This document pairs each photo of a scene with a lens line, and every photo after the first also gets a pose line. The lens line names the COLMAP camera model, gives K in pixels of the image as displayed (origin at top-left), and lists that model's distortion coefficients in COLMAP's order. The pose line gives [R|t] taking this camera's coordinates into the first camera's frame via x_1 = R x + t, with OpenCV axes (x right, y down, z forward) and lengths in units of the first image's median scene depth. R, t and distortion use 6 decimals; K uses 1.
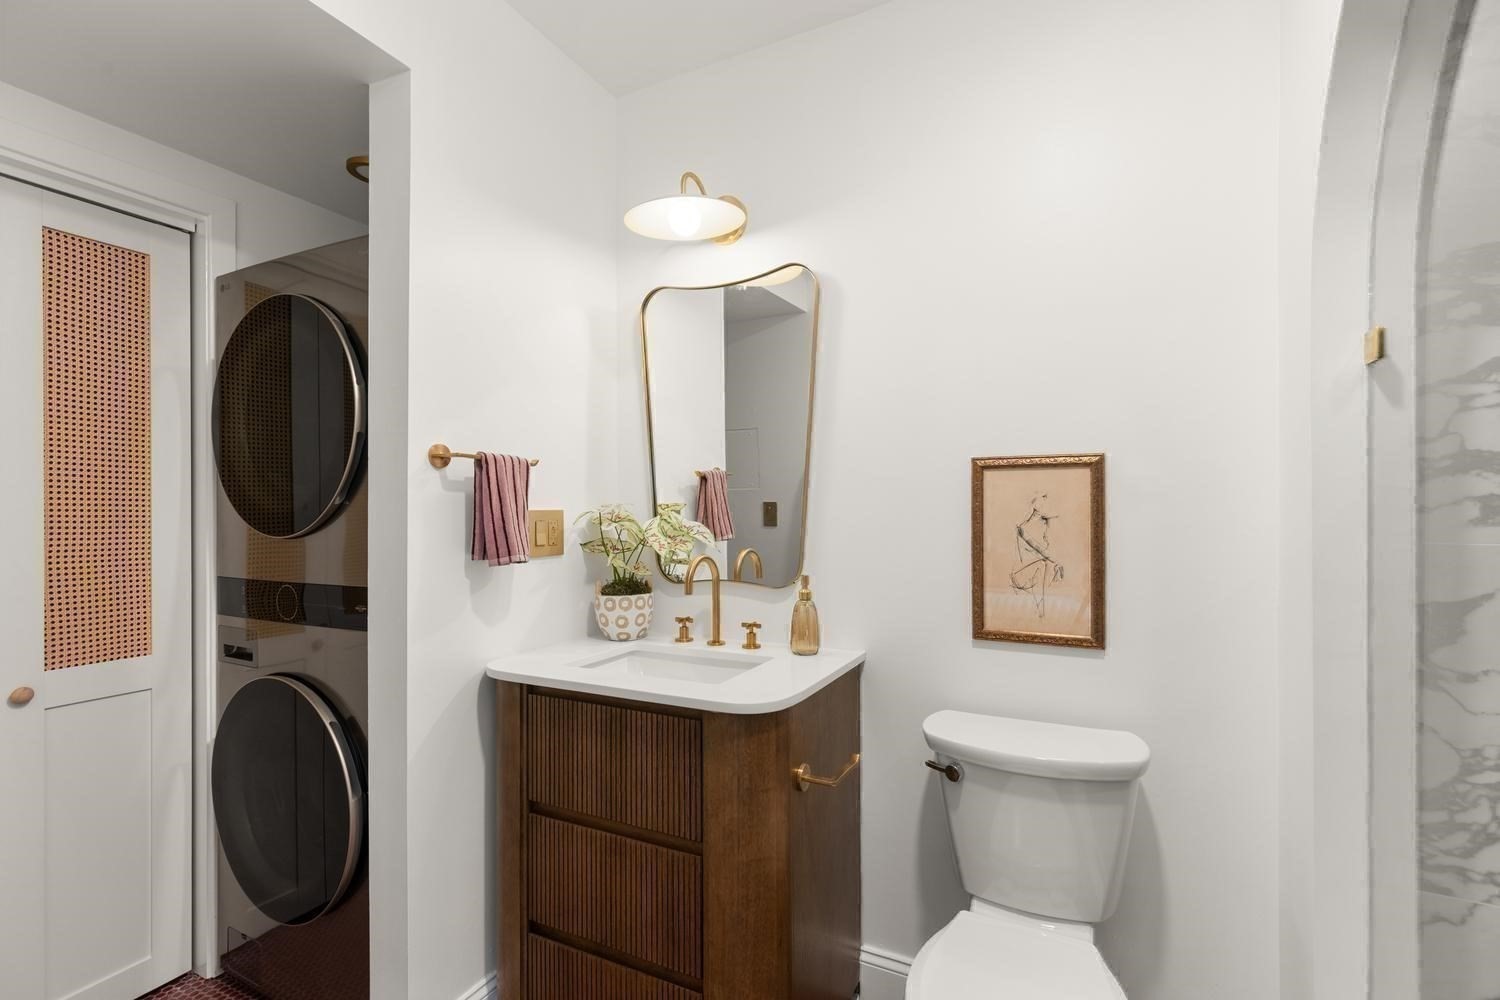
lens RADIAL K [[689.0, 0, 751.5], [0, 689.0, 524.0], [0, 0, 1]] dist [-0.000964, -0.001509]
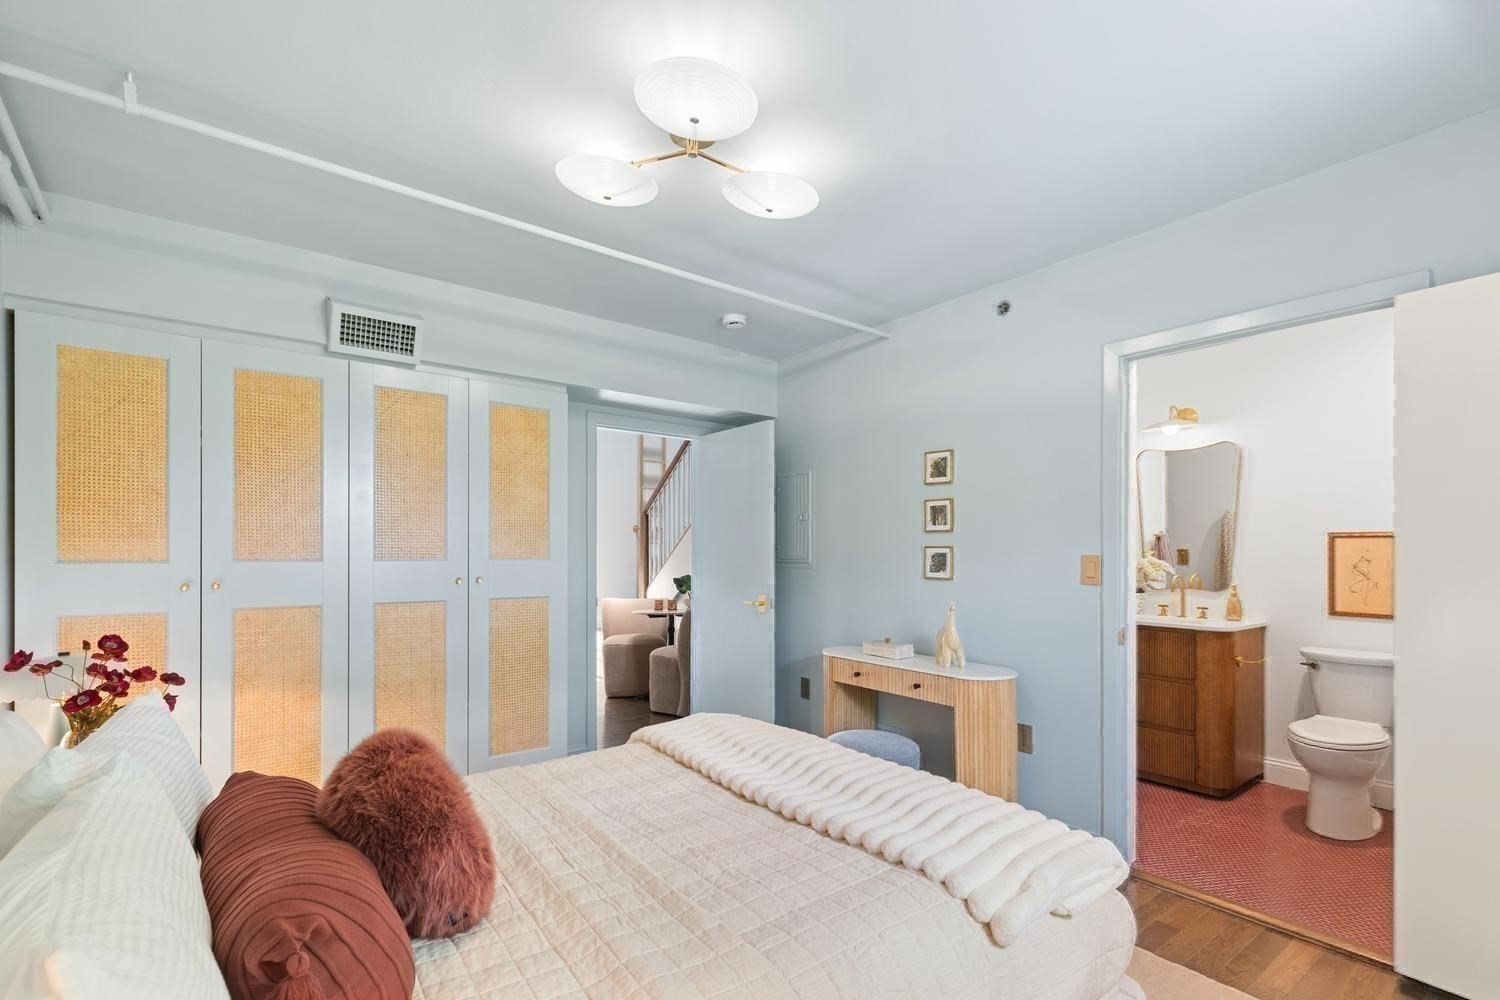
lens RADIAL K [[695.1, 0, 748.8], [0, 695.1, 540.4], [0, 0, 1]] dist [0.004121, 0.000063]
pose [[0.897176, 0.000166, -0.441672, -0.358704], [-0.015929, 0.999362, -0.031982, 0.029590], [0.441385, 0.035729, 0.896606, -1.830622]]
